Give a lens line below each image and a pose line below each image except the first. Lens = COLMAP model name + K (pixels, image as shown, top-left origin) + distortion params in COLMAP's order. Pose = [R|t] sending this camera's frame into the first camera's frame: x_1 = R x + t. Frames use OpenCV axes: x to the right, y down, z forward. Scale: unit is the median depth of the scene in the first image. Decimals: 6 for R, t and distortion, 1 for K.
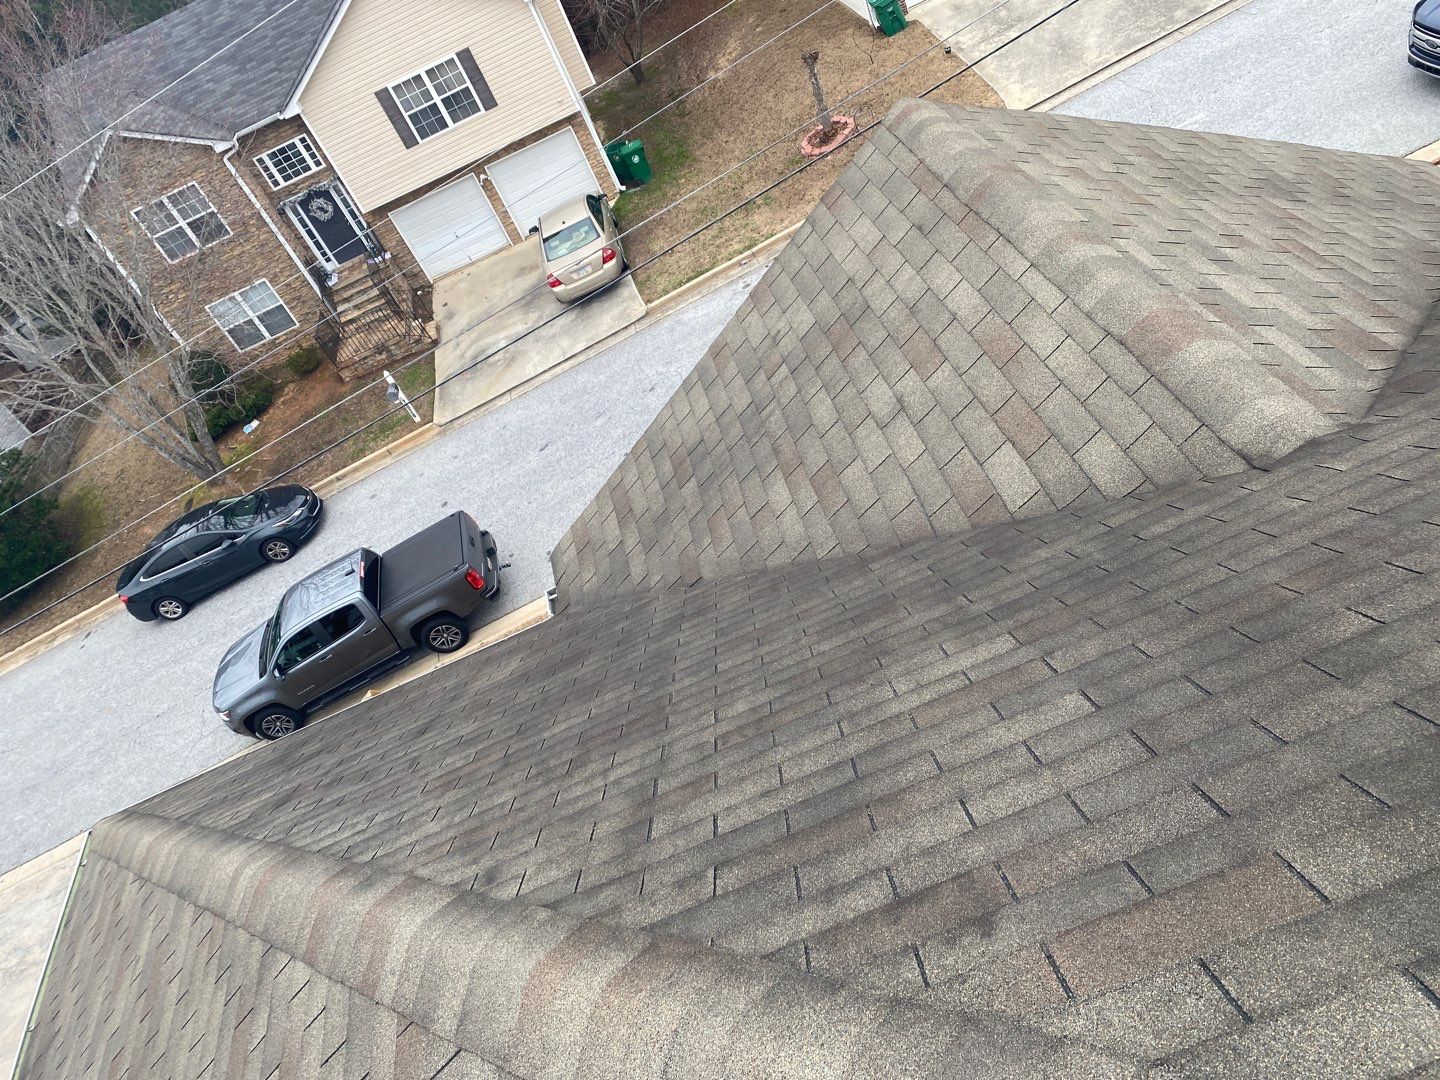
lens RADIAL K [[1088.6, 0, 720.0], [0, 1088.6, 540.0], [0, 0, 1]] dist [-0.008496, -0.000045]
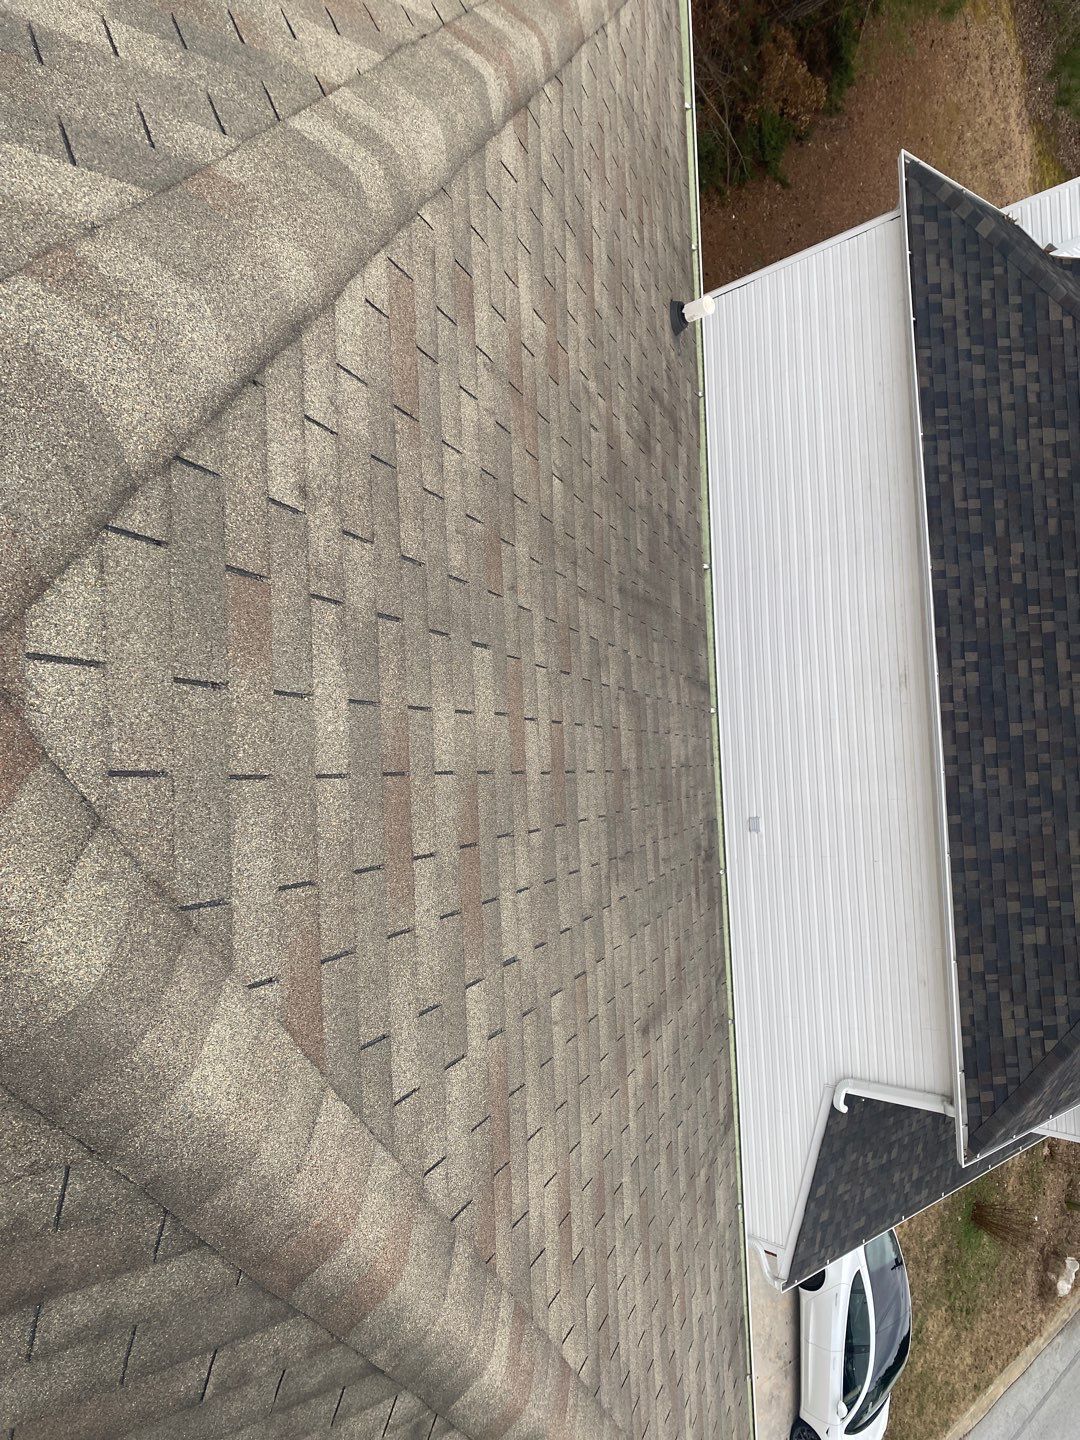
lens RADIAL K [[1088.6, 0, 540.0], [0, 1088.6, 720.0], [0, 0, 1]] dist [-0.008496, -0.000045]
pose [[-0.925447, -0.184940, -0.330674, 0.158308], [-0.190768, -0.526613, 0.828424, -0.225003], [-0.327346, 0.829745, 0.452071, 0.057521]]
